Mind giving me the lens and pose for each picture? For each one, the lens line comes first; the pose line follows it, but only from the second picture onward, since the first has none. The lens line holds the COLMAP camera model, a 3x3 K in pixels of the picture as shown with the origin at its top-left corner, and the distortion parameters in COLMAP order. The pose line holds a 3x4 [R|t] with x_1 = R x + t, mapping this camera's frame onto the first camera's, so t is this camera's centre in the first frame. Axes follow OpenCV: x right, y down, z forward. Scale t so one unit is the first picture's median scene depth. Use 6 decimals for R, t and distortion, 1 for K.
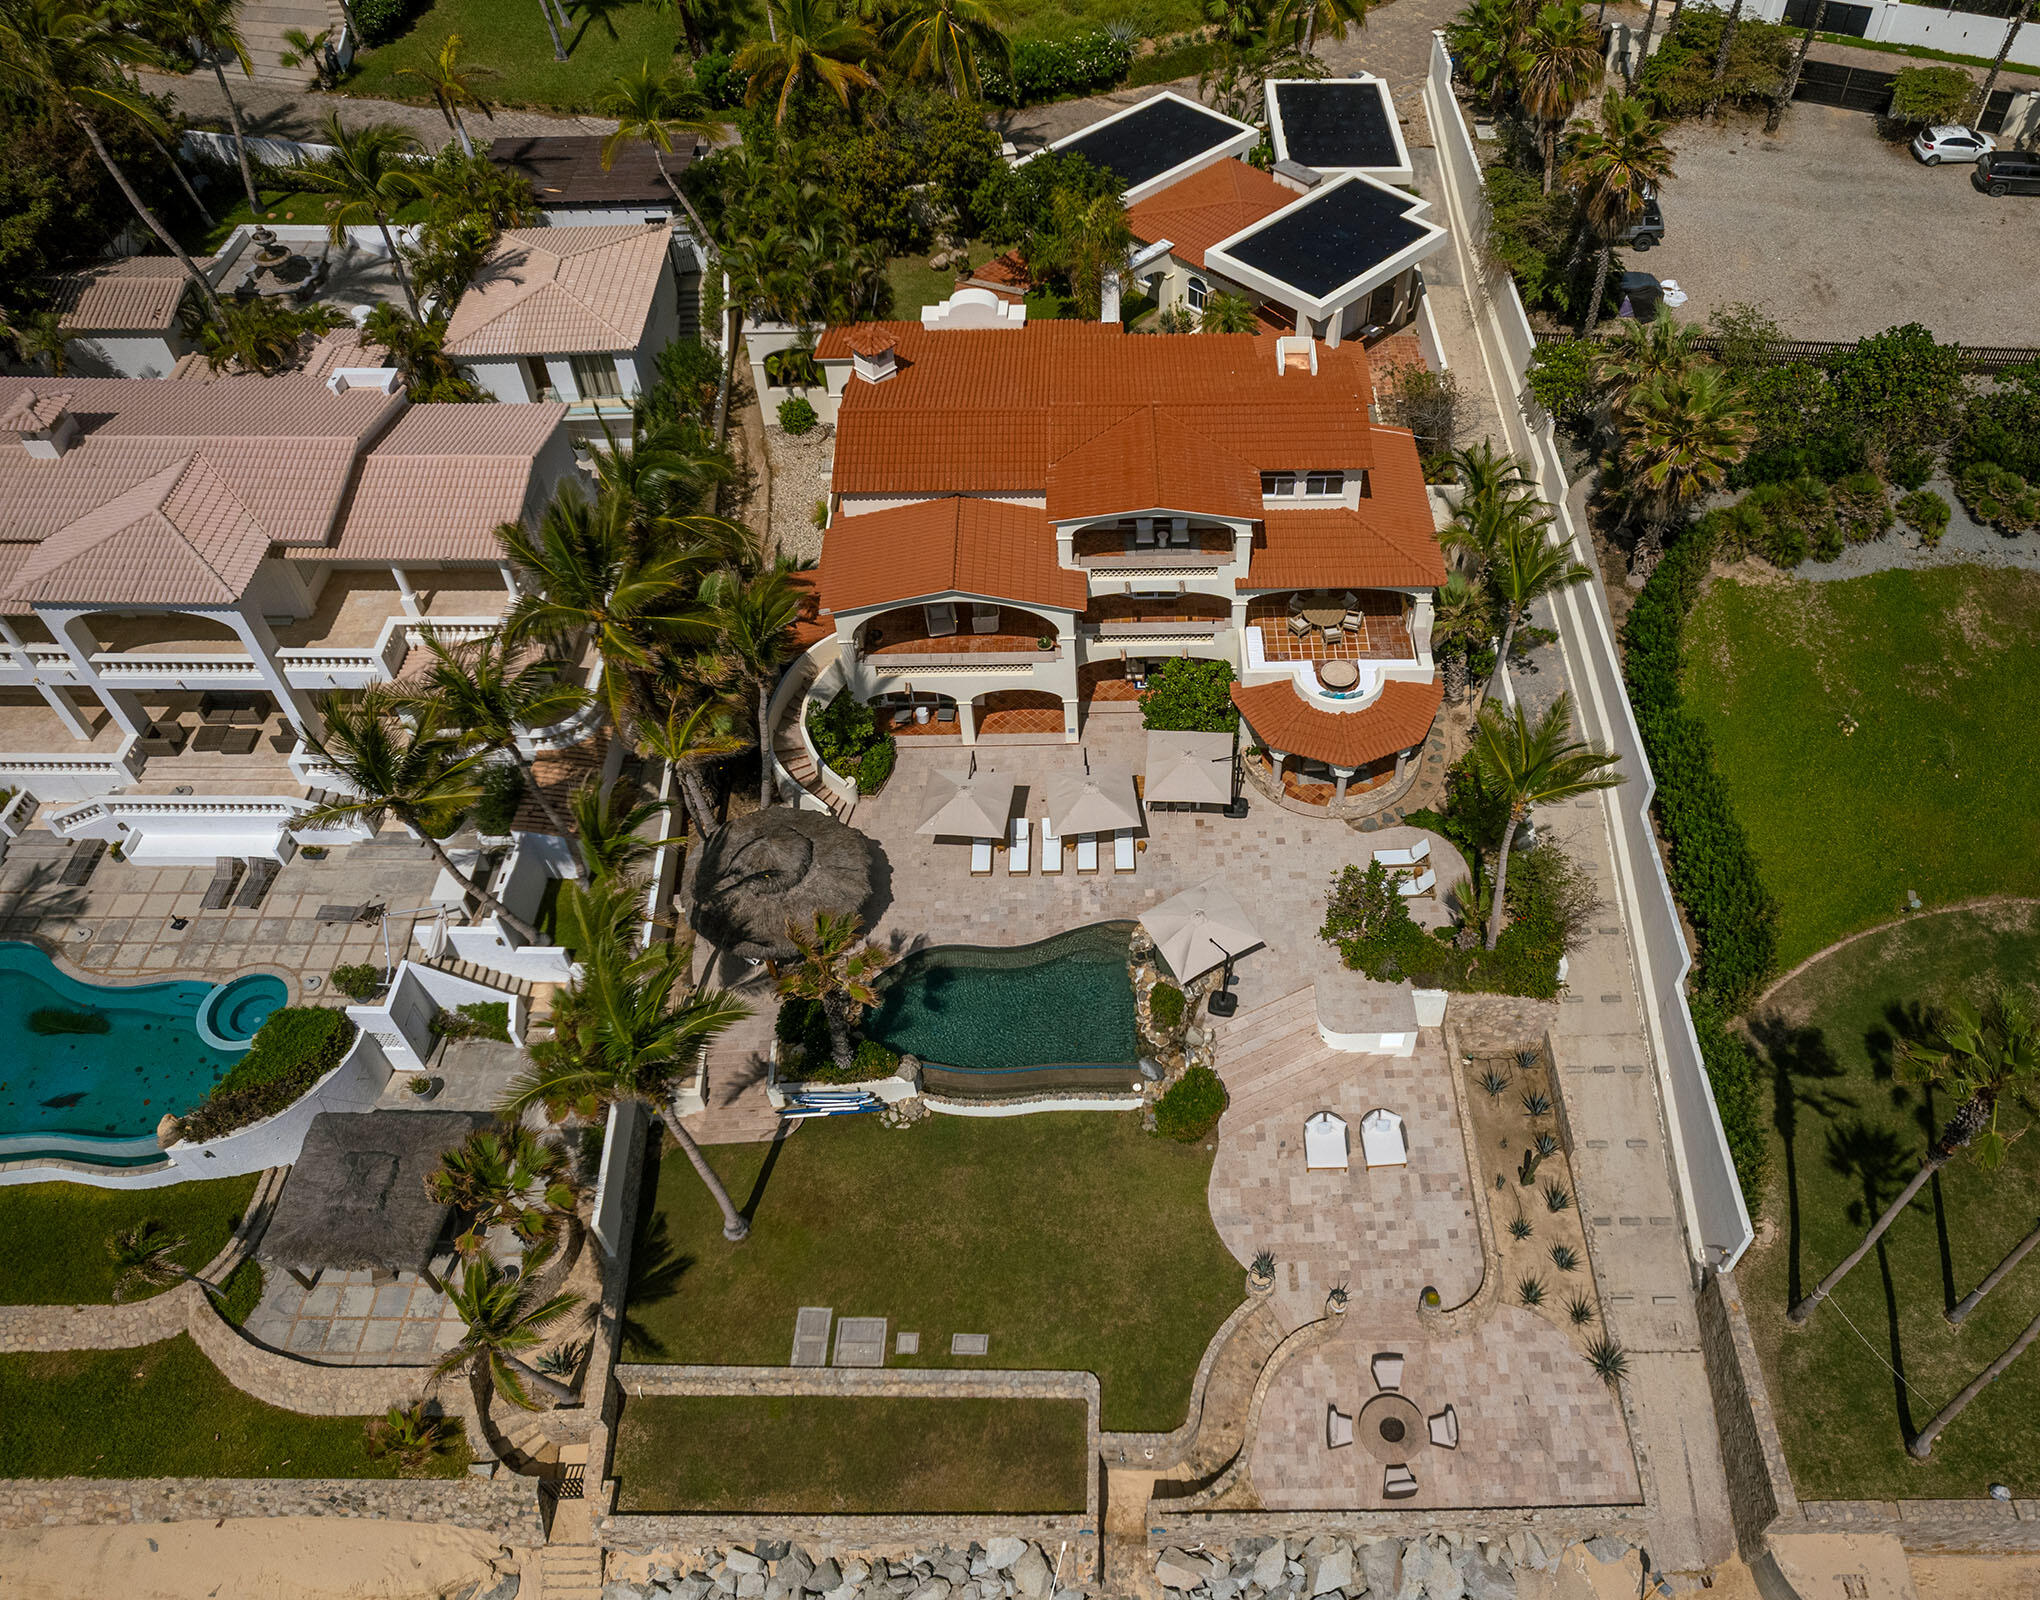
lens RADIAL K [[1572.0, 0, 1167.5], [0, 1572.0, 802.8], [0, 0, 1]] dist [-0.038446, 0.002719]
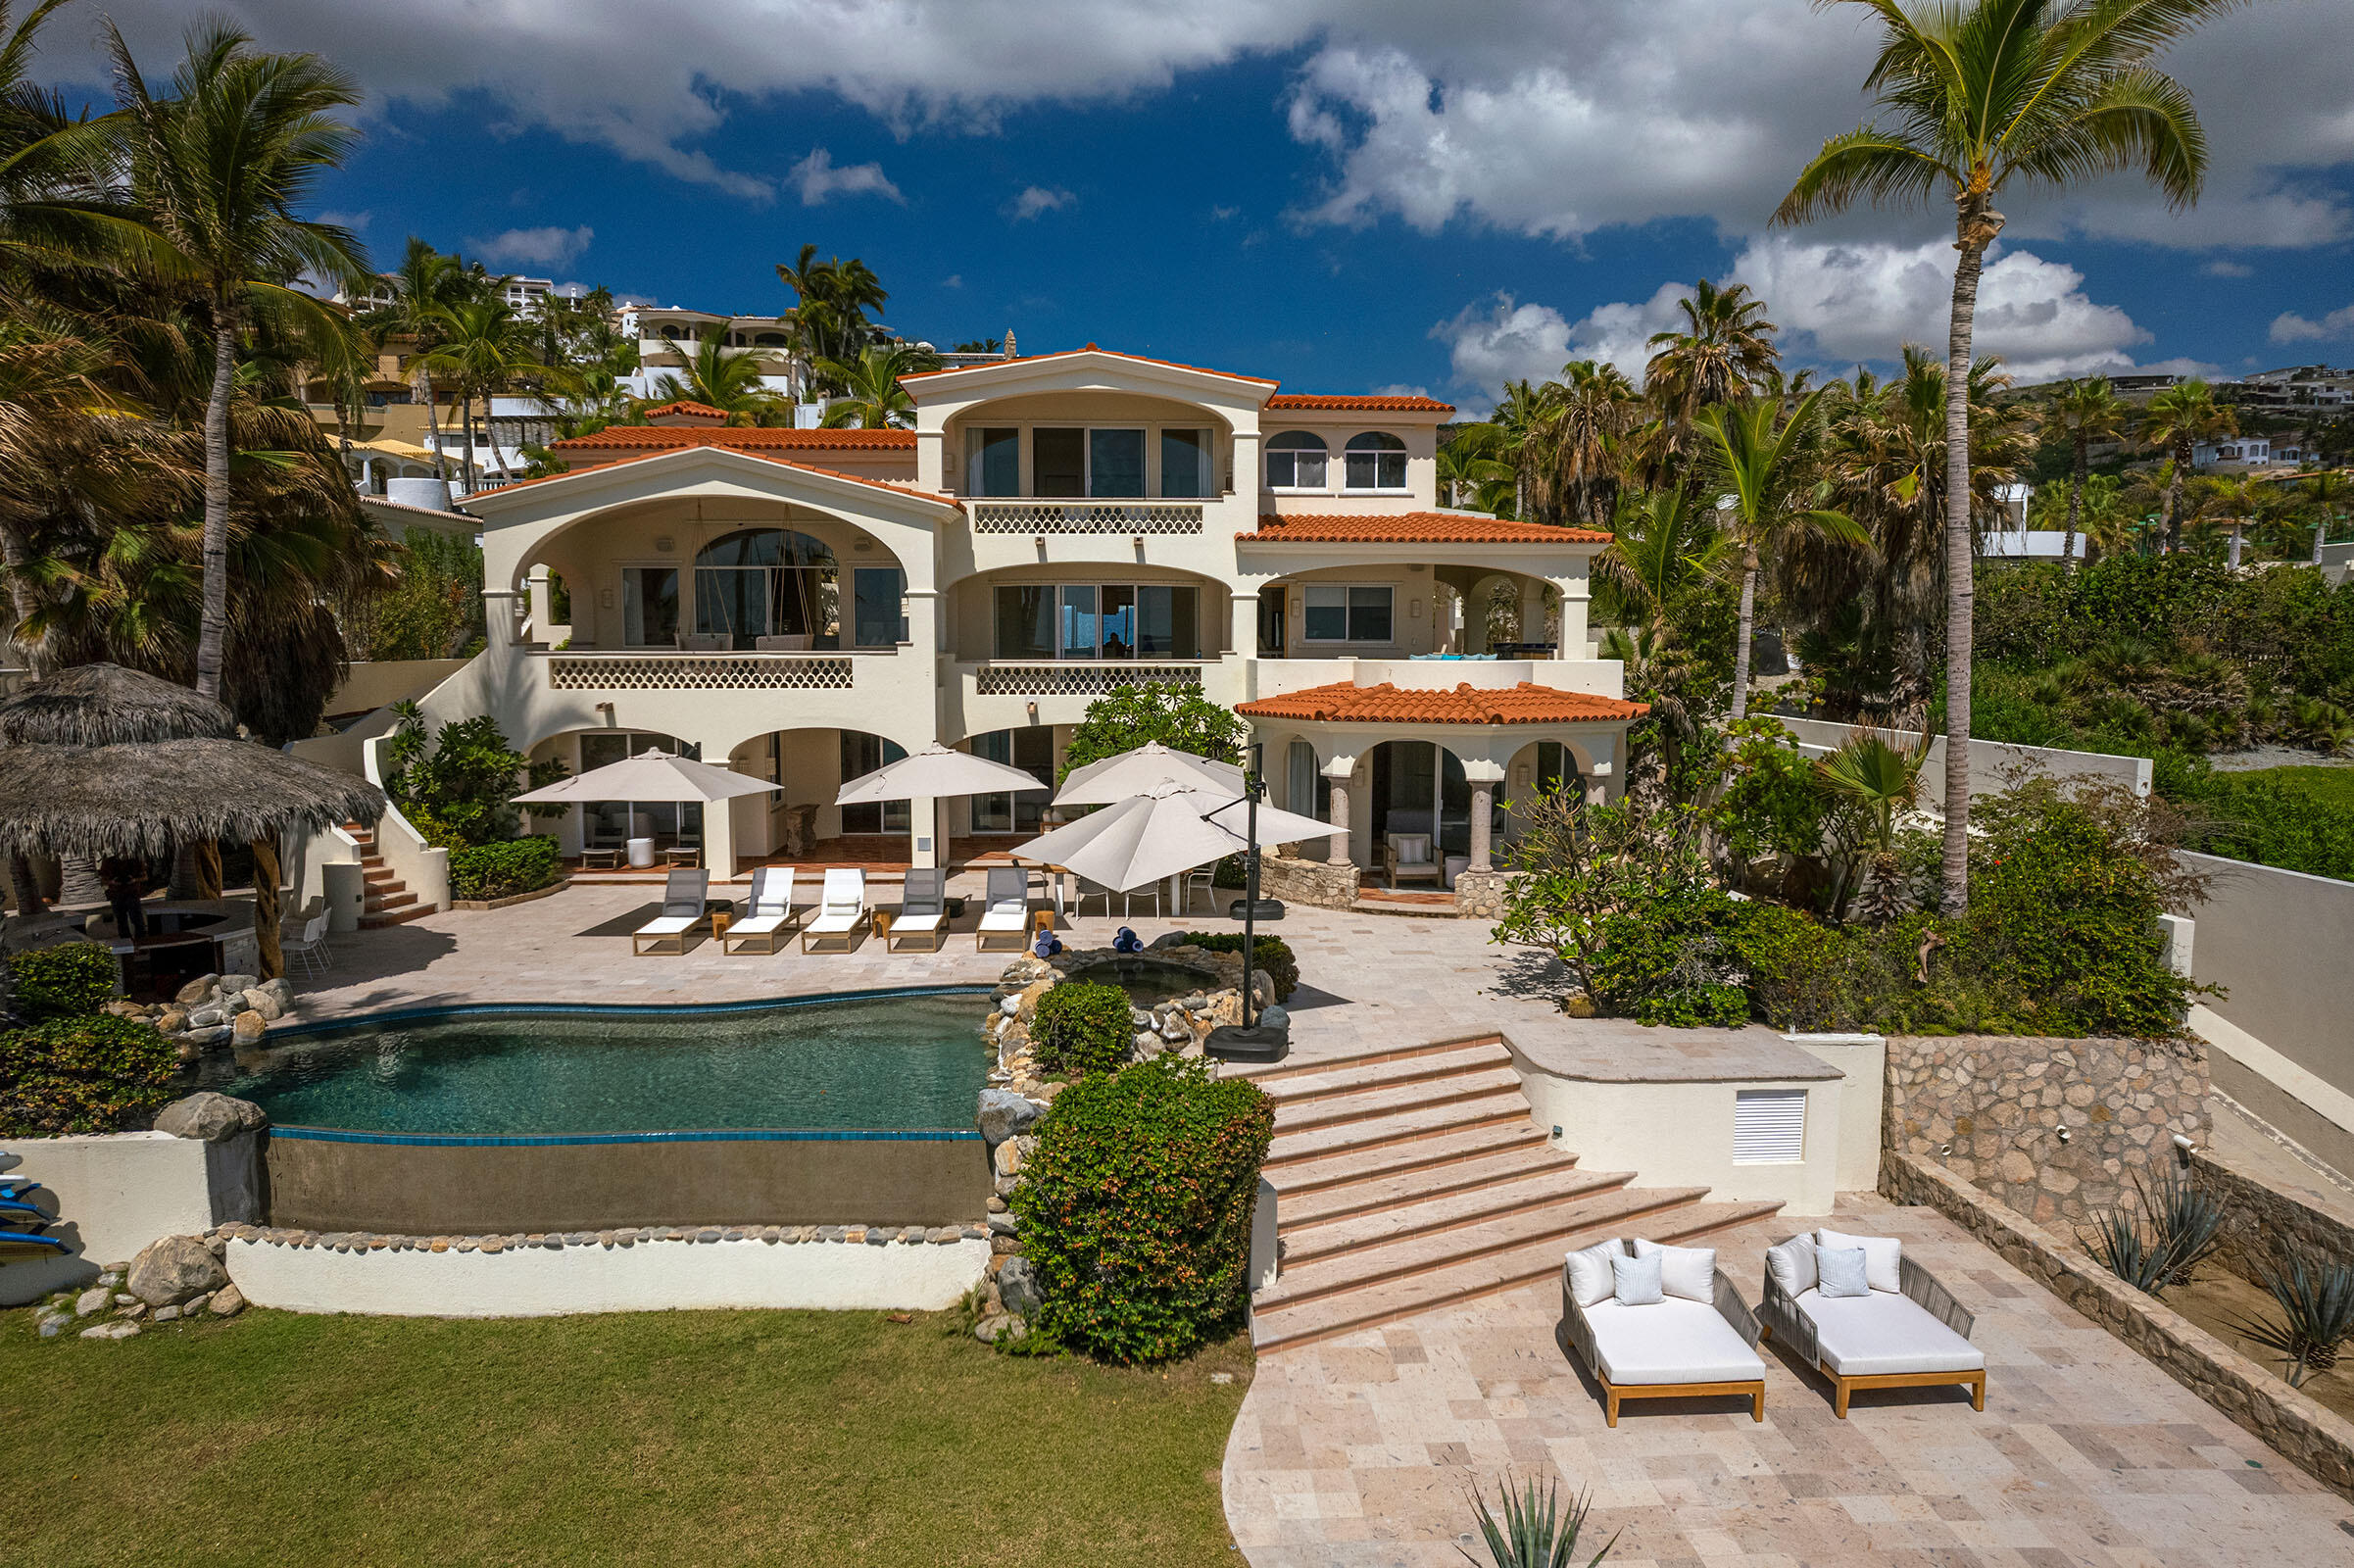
lens RADIAL K [[1501.9, 0, 1177.0], [0, 1501.9, 784.0], [0, 0, 1]] dist [-0.070729, 0.057787]
pose [[0.999890, -0.008700, 0.011974, 0.017057], [0.014545, 0.727471, -0.685984, 0.318947], [-0.002743, 0.686083, 0.727518, 0.747654]]
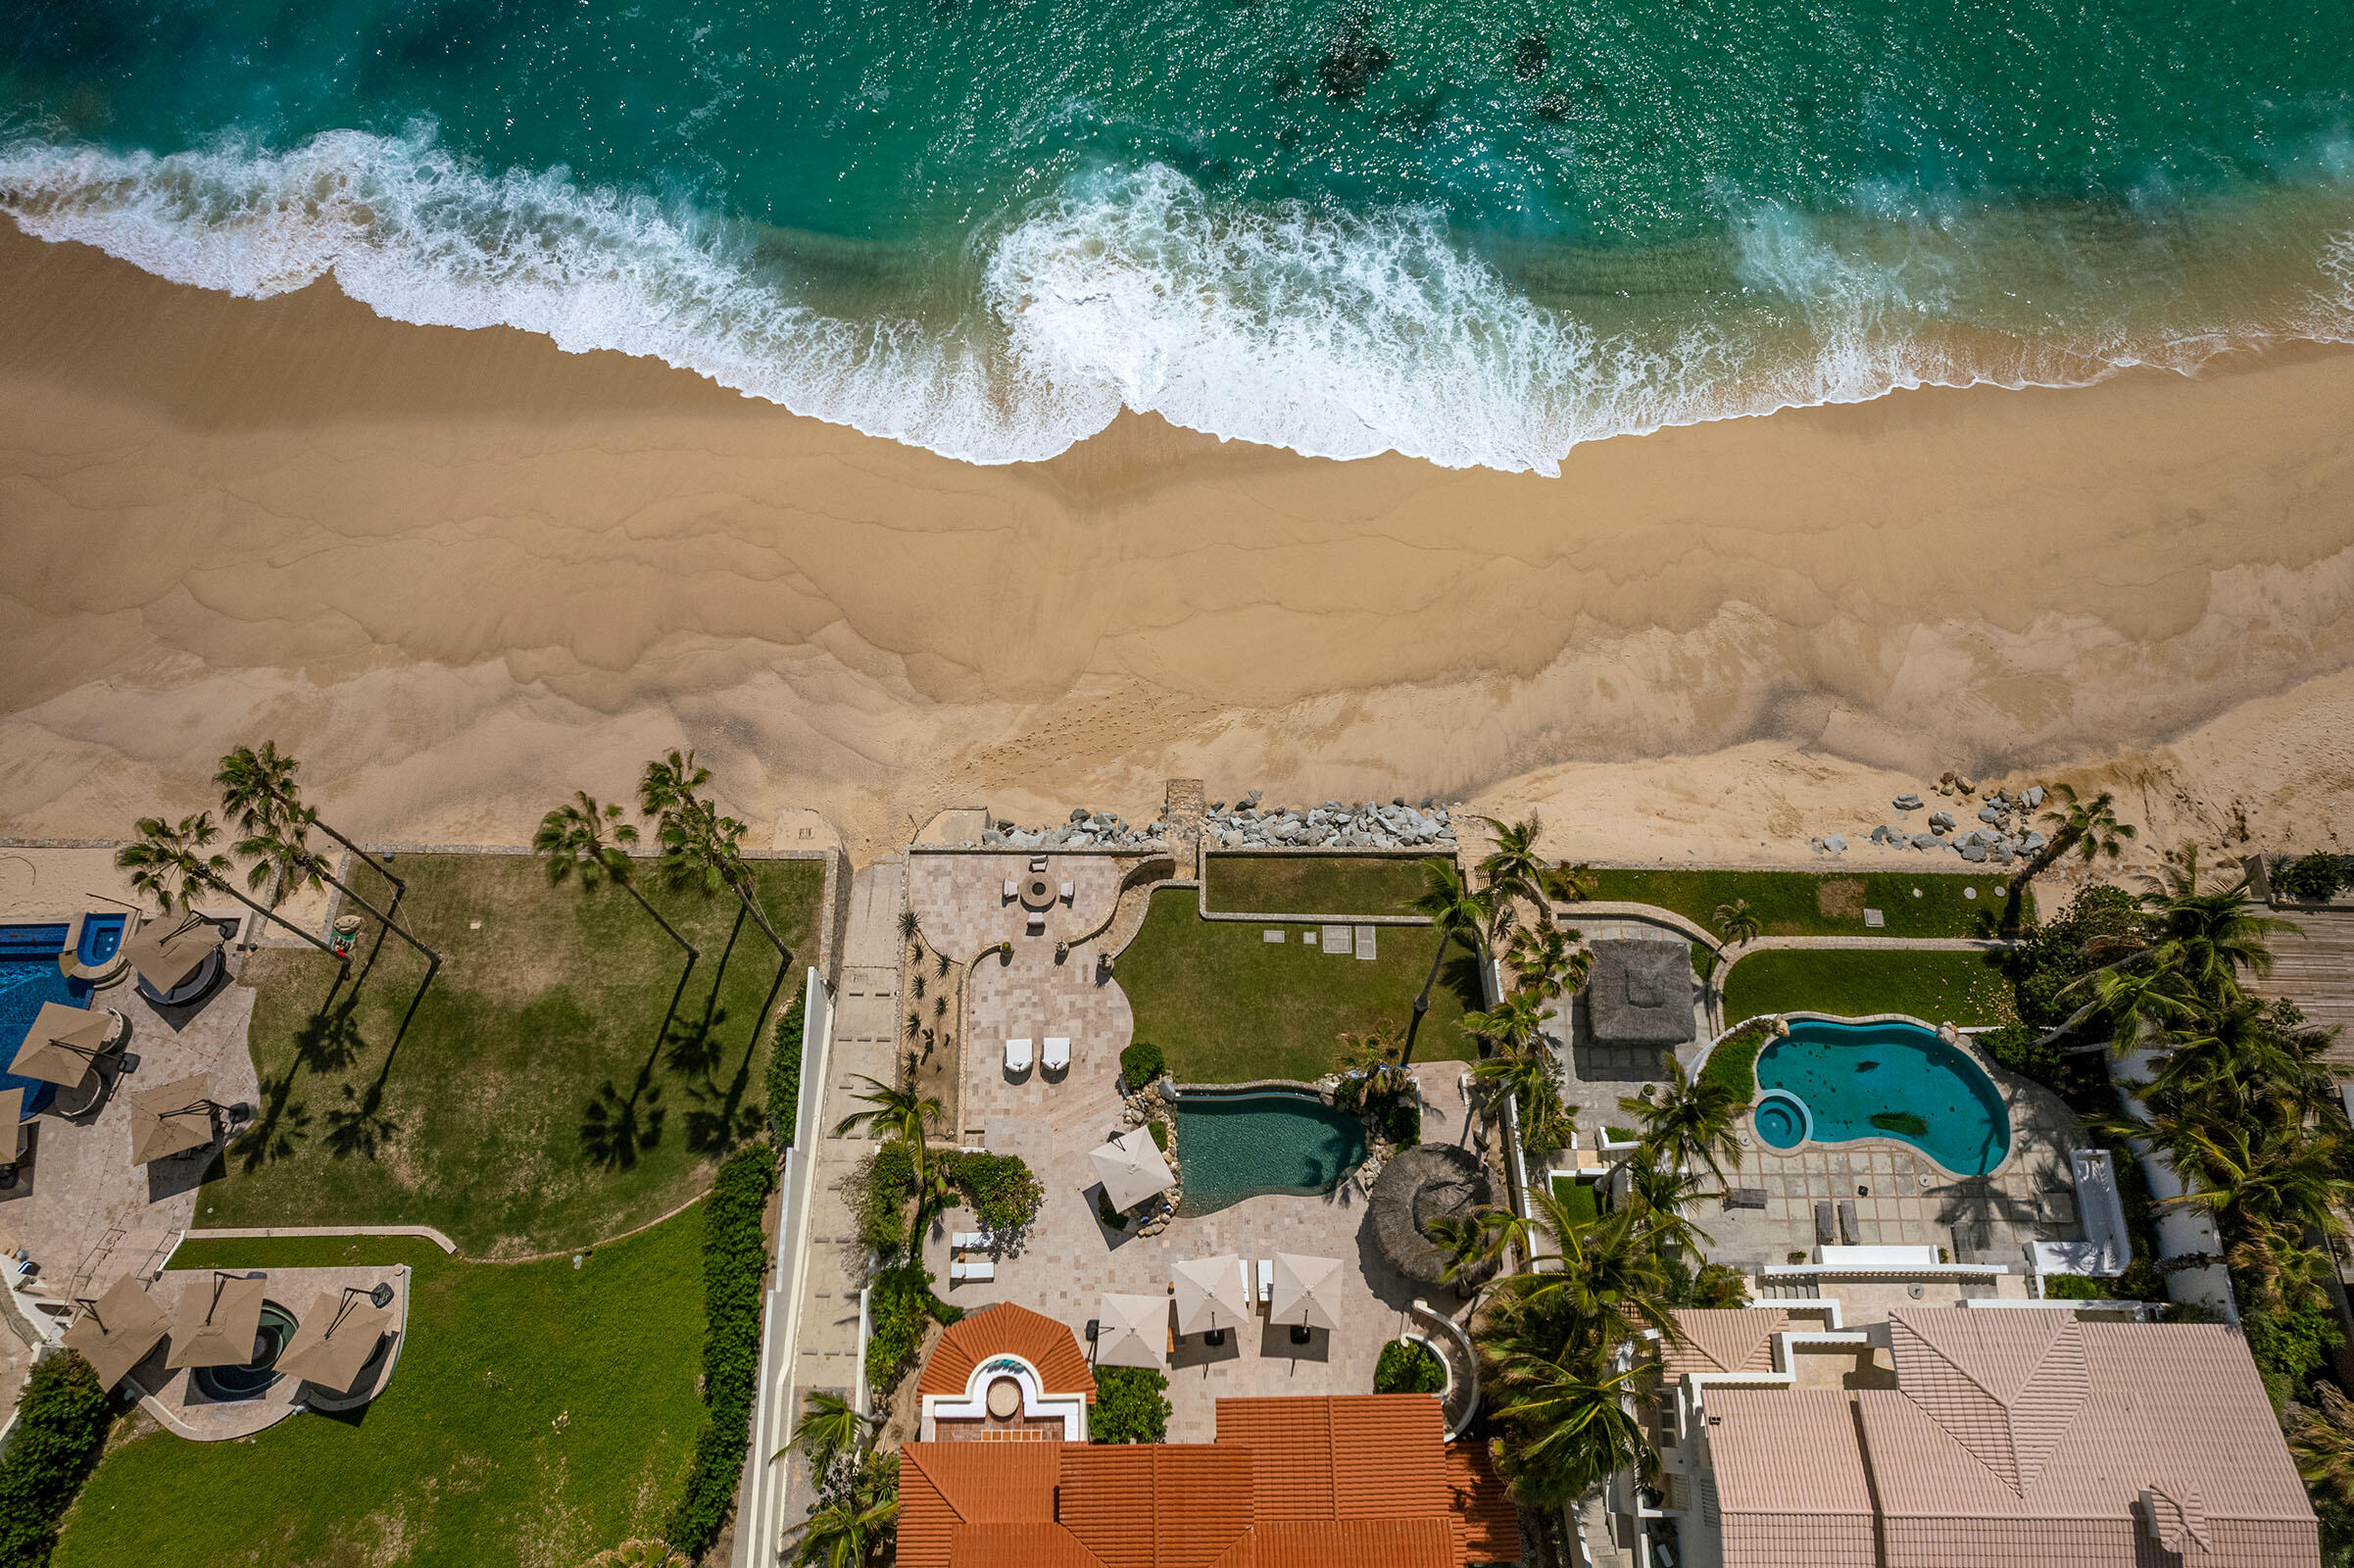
lens RADIAL K [[1501.9, 0, 1177.0], [0, 1501.9, 784.0], [0, 0, 1]] dist [-0.070729, 0.057787]
pose [[-0.999714, -0.023793, -0.002280, -0.008875], [0.008606, -0.447286, 0.894349, -0.978769], [-0.022299, 0.894074, 0.447363, 0.092416]]
